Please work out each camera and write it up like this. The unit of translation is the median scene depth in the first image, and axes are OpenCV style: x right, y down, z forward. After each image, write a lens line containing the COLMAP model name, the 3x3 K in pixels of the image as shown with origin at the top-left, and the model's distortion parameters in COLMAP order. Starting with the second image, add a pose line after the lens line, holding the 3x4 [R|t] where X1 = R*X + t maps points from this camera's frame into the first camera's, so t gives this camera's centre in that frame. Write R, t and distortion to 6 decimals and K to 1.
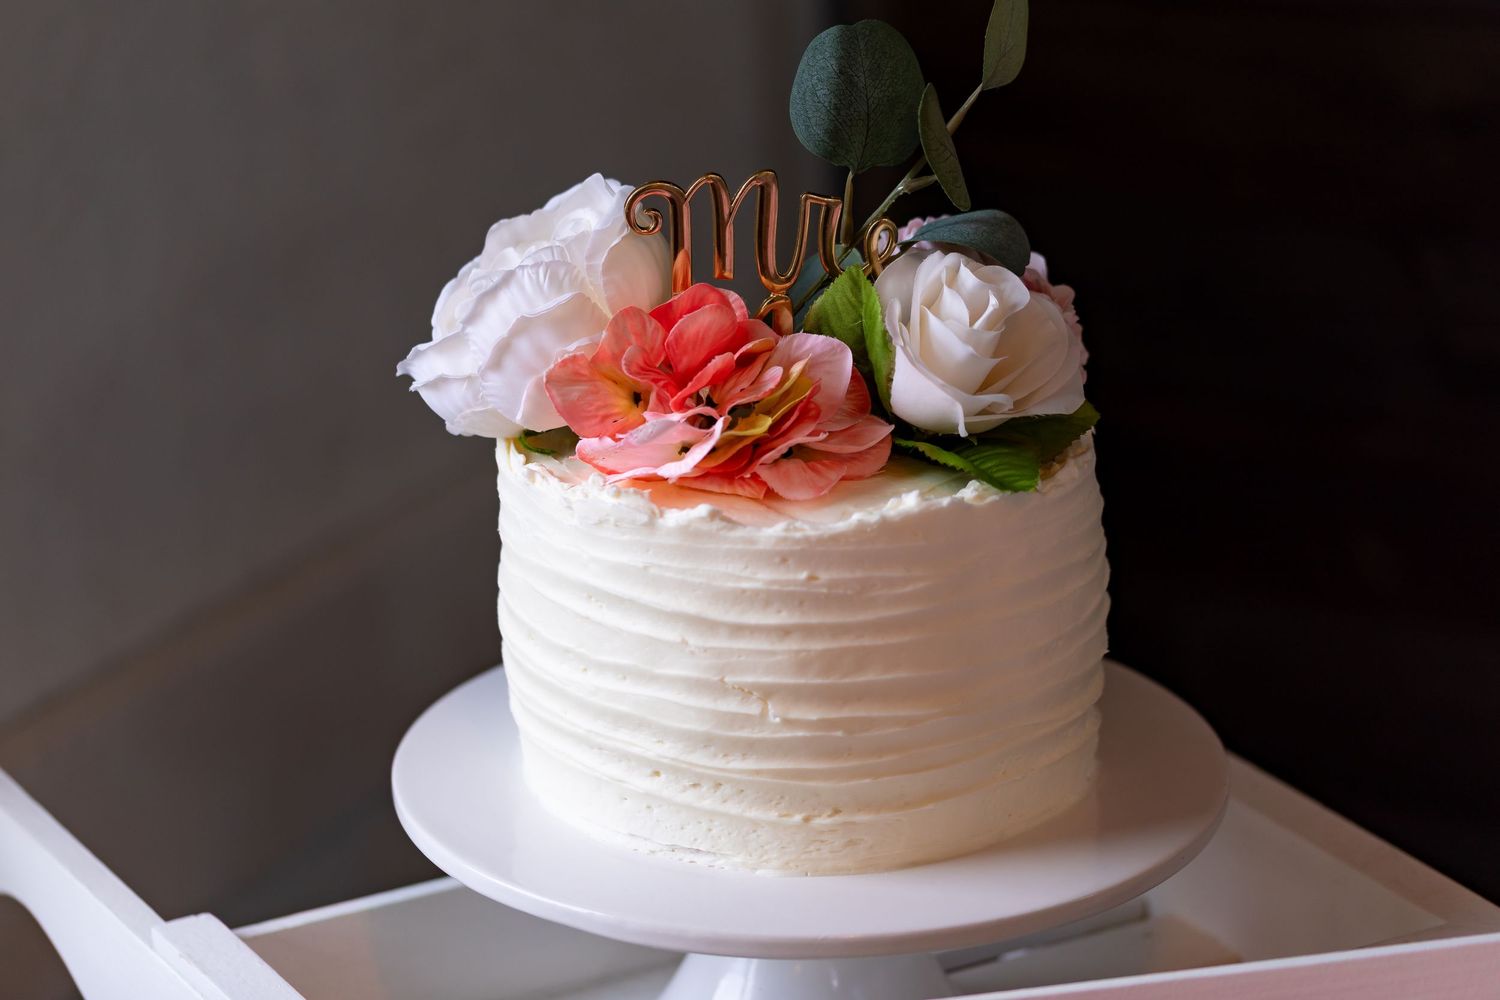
lens RADIAL K [[5269.9, 0, 750.3], [0, 5269.9, 500.0], [0, 0, 1]] dist [0.028751, 0.000000]
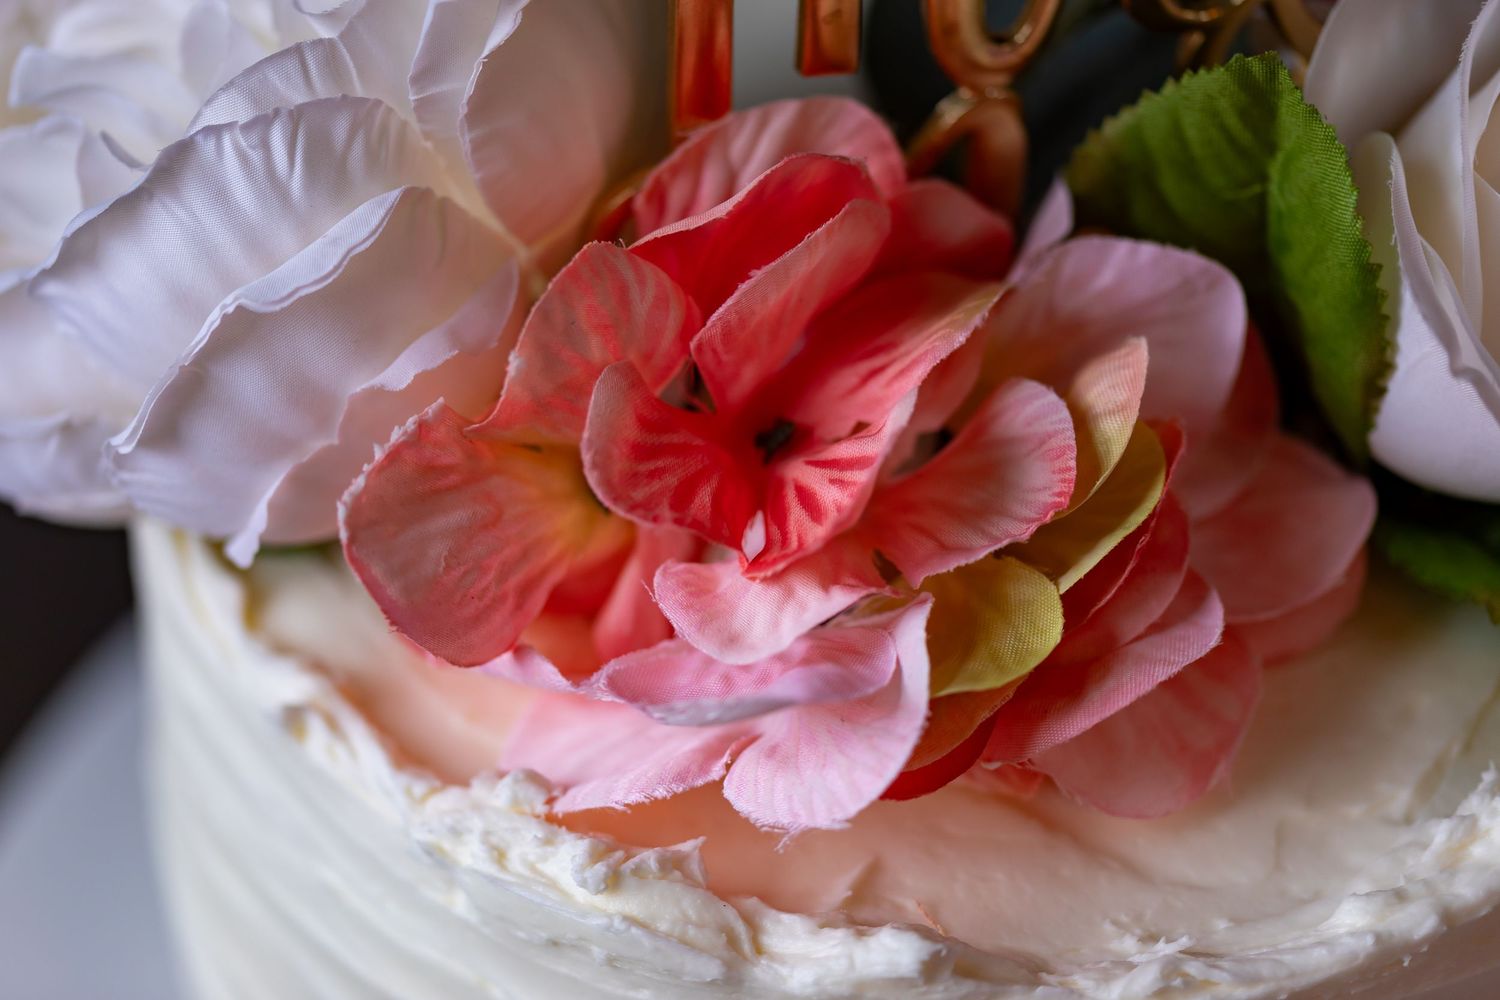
lens RADIAL K [[5269.9, 0, 749.4], [0, 5269.9, 499.6], [0, 0, 1]] dist [0.028751, 0.000000]
pose [[0.980708, -0.110295, 0.161390, -0.065259], [0.034510, 0.910337, 0.412426, -0.152591], [-0.192408, -0.398900, 0.896581, 0.704983]]
